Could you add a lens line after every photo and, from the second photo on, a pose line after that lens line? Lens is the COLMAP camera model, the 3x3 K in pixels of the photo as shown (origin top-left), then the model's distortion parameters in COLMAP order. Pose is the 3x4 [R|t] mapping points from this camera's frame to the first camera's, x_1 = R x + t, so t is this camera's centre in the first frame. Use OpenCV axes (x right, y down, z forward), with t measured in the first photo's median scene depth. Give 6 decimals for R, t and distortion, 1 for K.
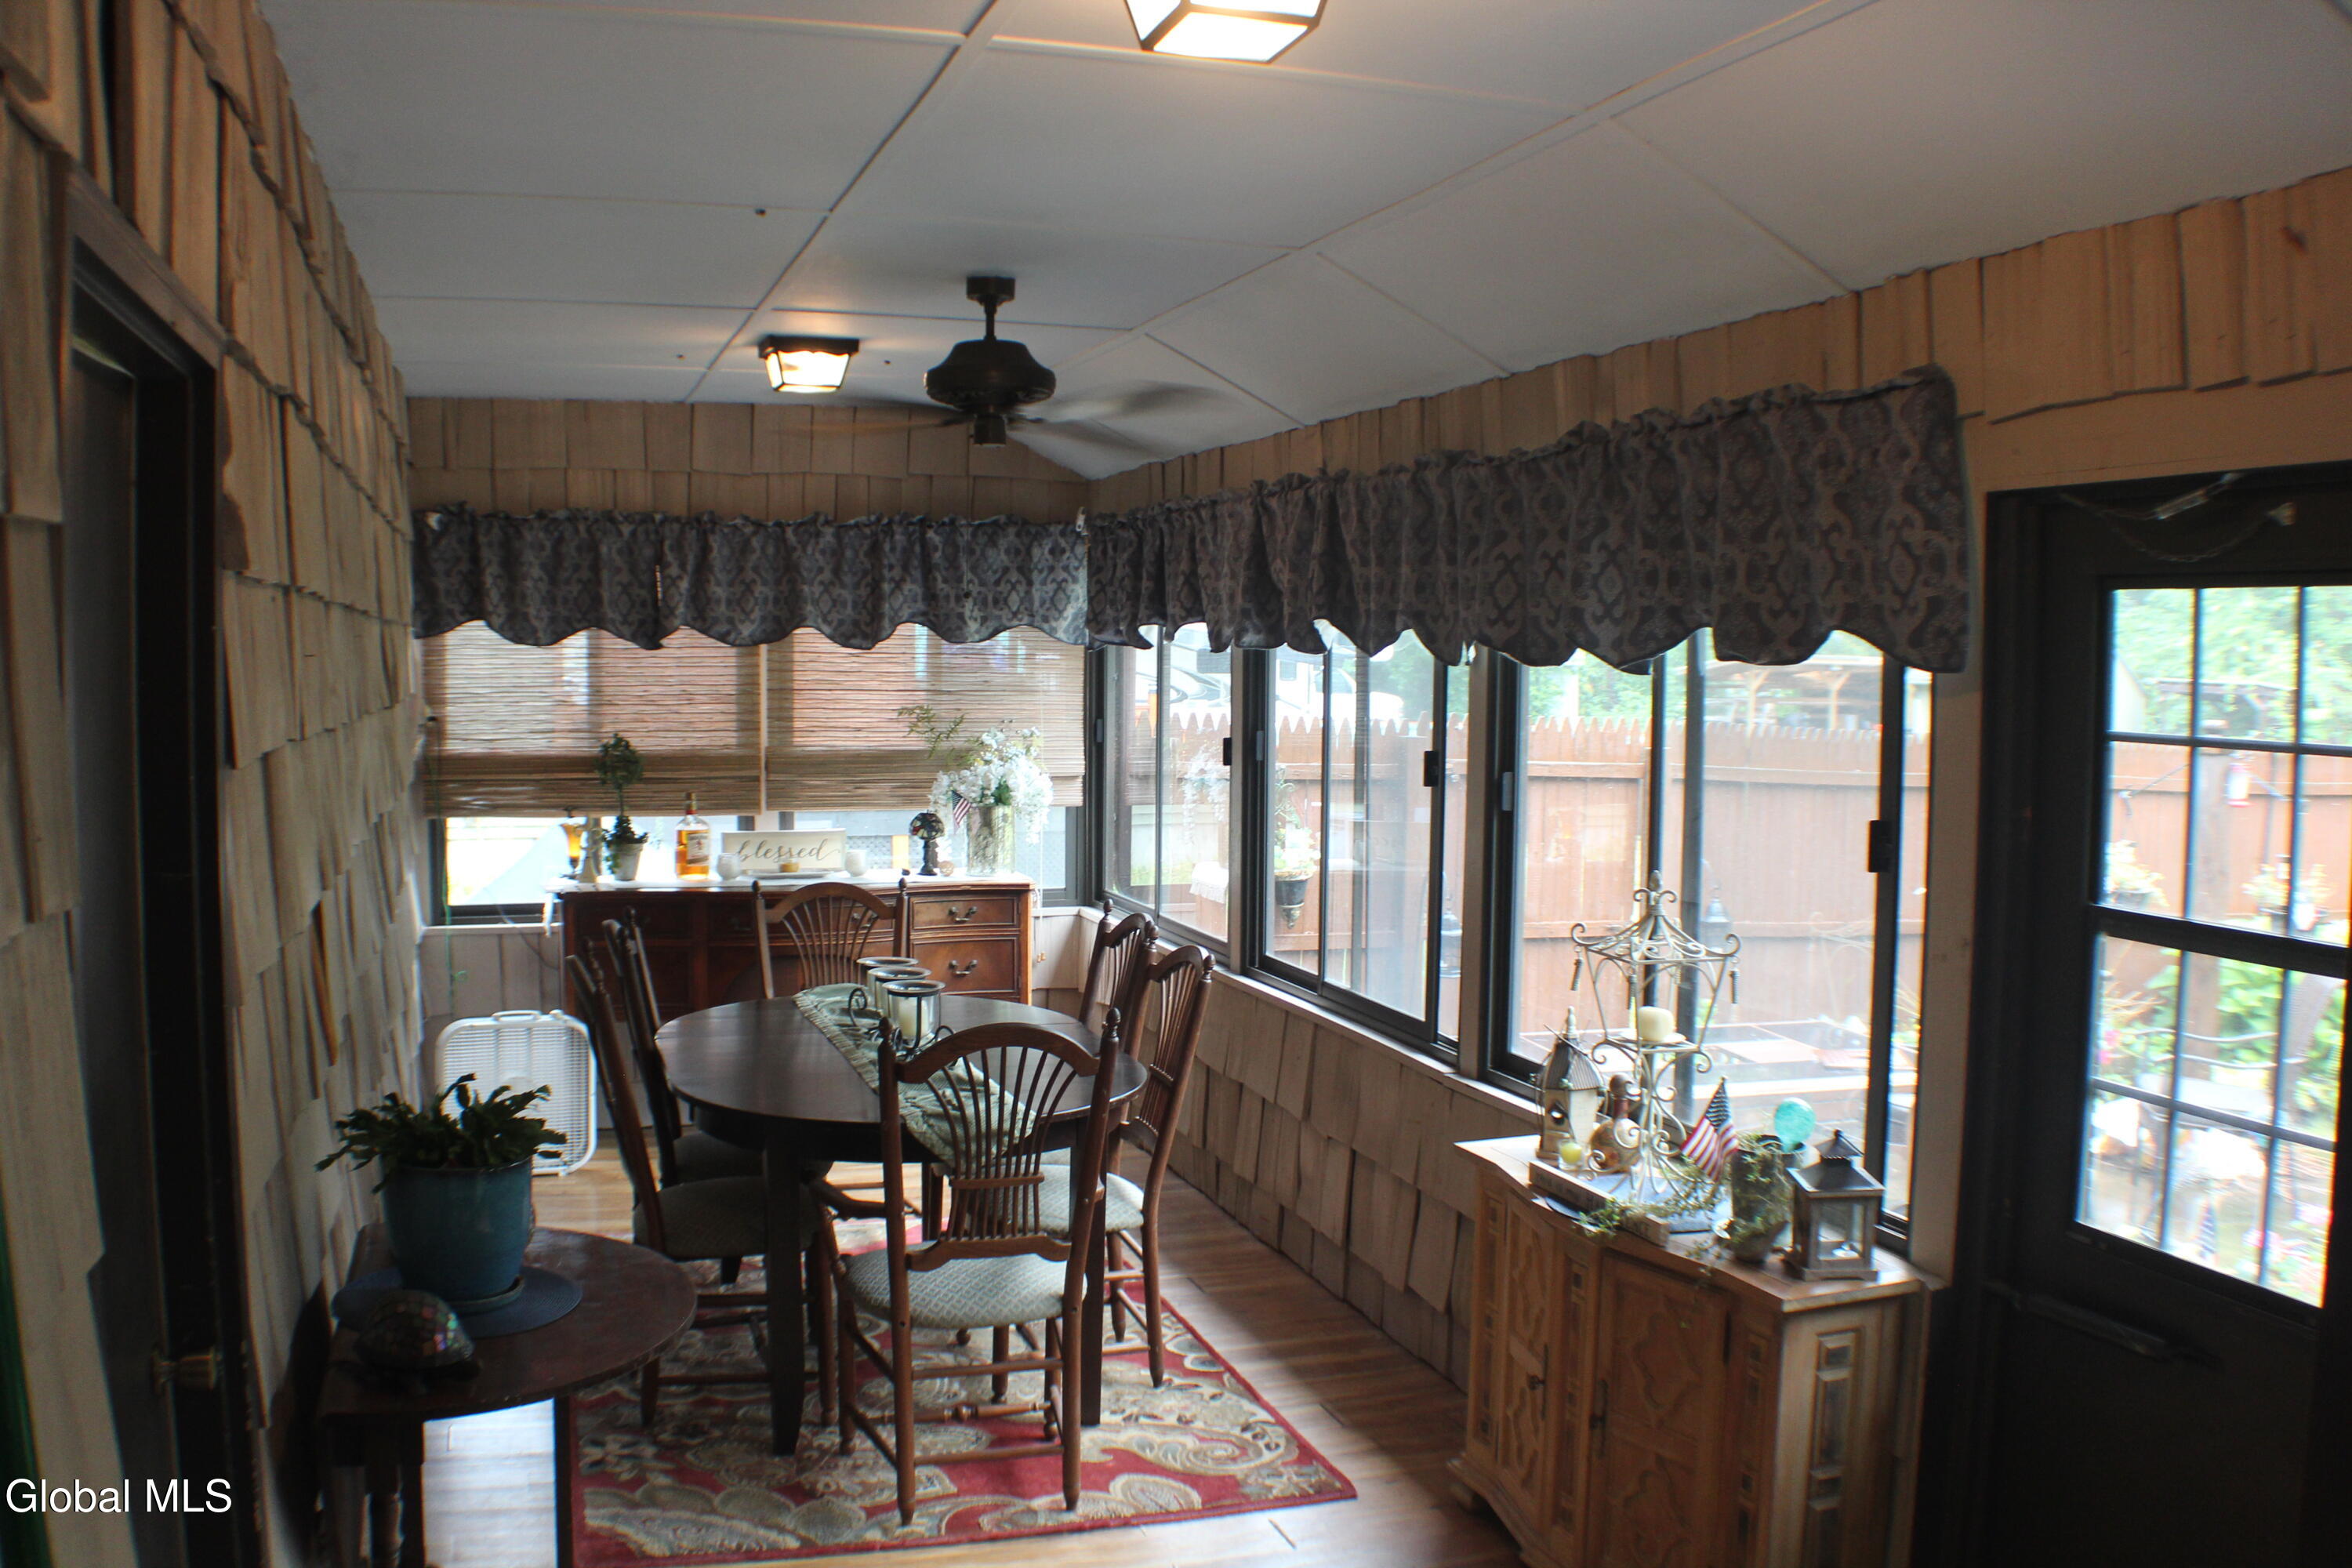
lens RADIAL K [[2134.0, 0, 1176.0], [0, 2134.0, 784.0], [0, 0, 1]] dist [-0.098409, 0.003879]
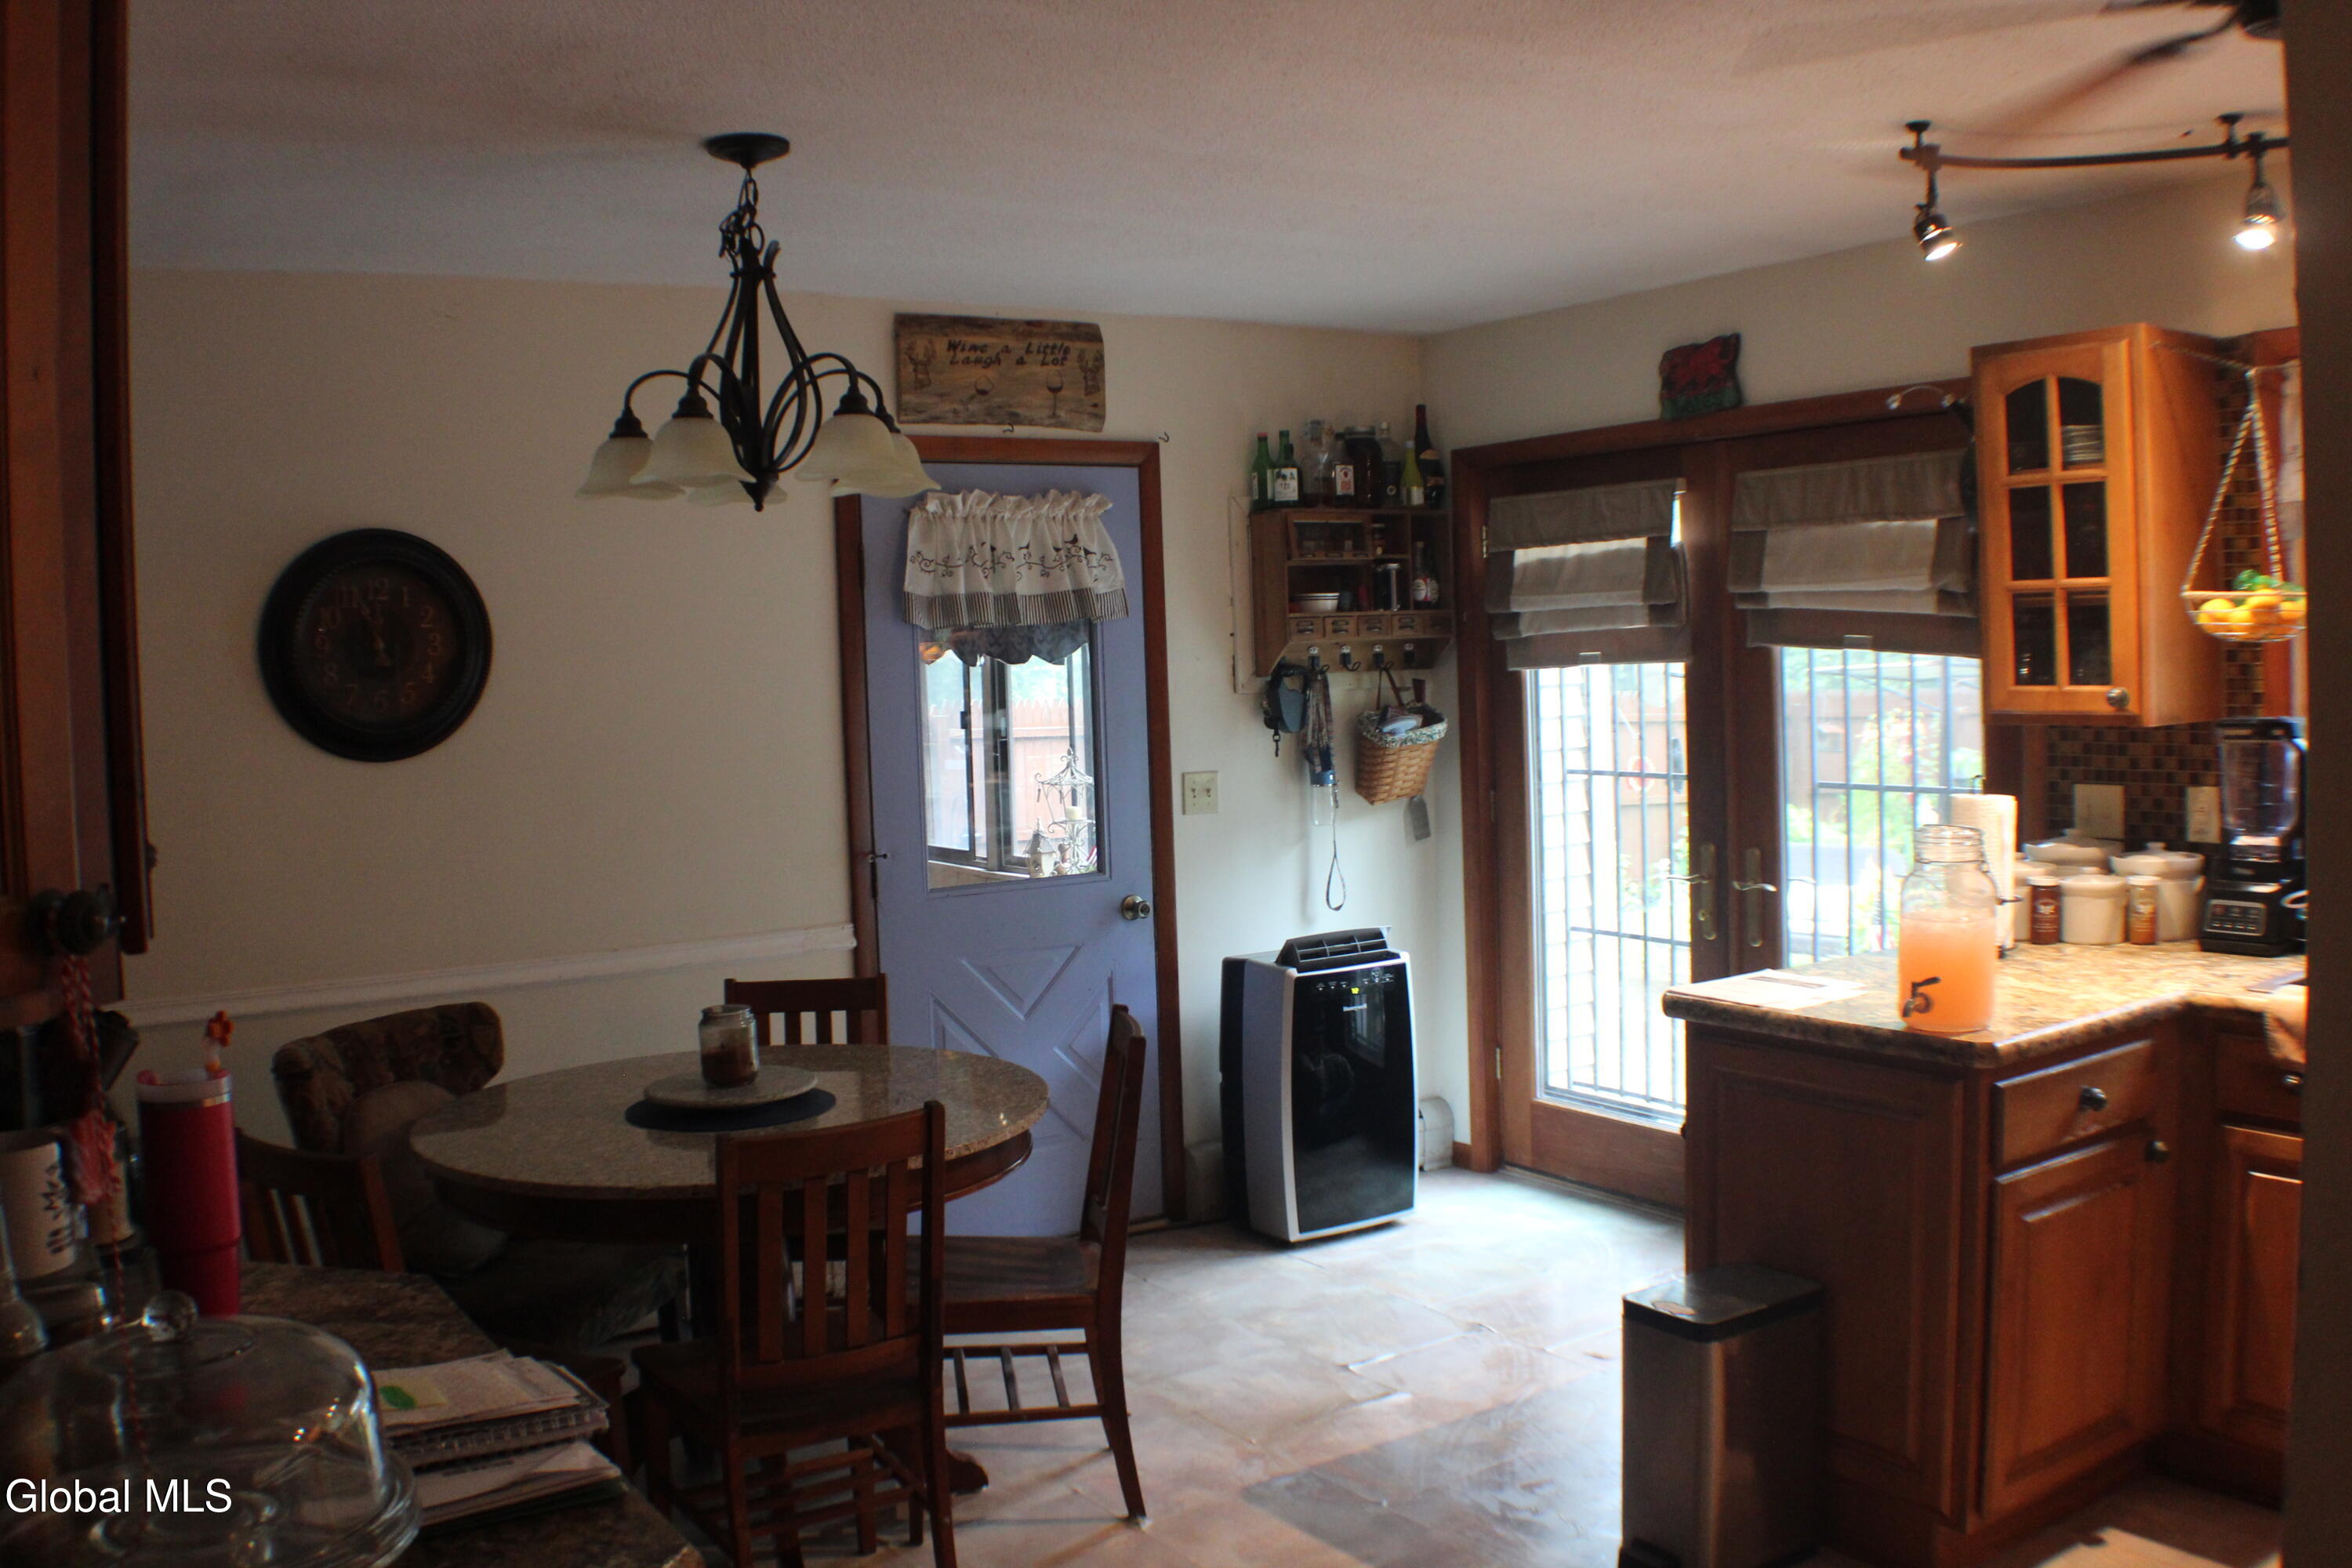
lens RADIAL K [[2021.1, 0, 1128.7], [0, 2021.1, 778.8], [0, 0, 1]] dist [-0.087119, -0.000576]
pose [[0.973466, -0.061588, 0.220387, -0.159410], [0.064978, 0.997853, -0.008160, 0.077656], [-0.219412, 0.022264, 0.975378, -0.929361]]
